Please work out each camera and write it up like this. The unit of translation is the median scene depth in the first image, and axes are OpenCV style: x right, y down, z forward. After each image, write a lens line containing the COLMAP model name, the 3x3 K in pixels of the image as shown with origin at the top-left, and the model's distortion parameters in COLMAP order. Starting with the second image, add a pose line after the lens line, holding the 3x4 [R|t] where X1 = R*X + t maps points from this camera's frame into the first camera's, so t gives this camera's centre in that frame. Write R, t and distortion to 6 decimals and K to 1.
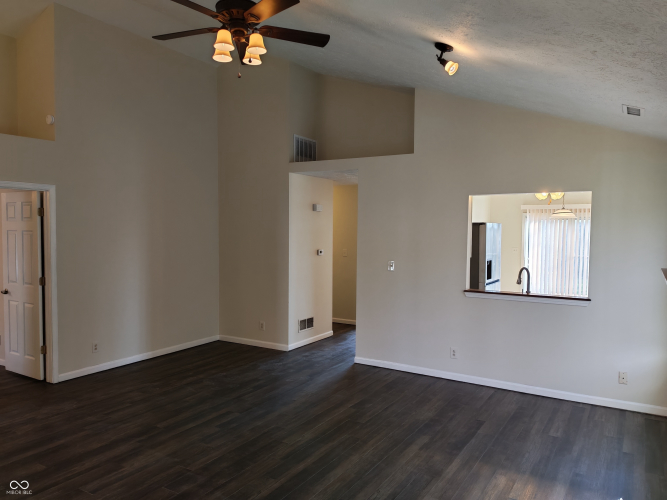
lens RADIAL K [[500.5, 0, 334.8], [0, 500.5, 253.1], [0, 0, 1]] dist [0.061899, -0.042190]
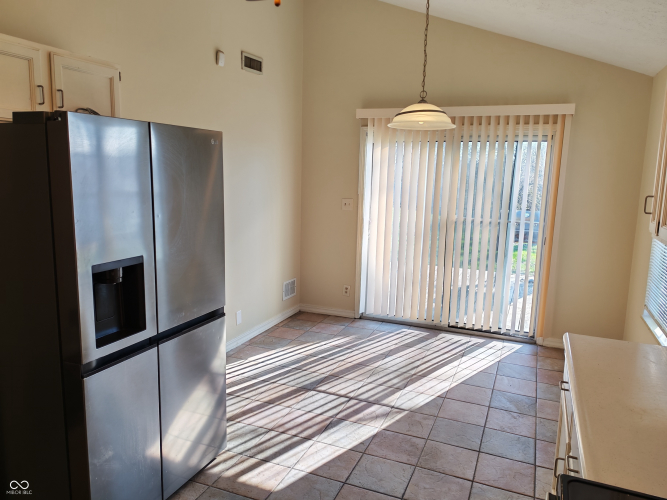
lens RADIAL K [[500.5, 0, 329.8], [0, 500.5, 254.7], [0, 0, 1]] dist [0.061899, -0.042190]
pose [[0.987691, -0.012849, 0.155886, 0.281760], [-0.006919, 0.992055, 0.125614, -0.019217], [-0.156262, -0.125147, 0.979755, 0.550004]]
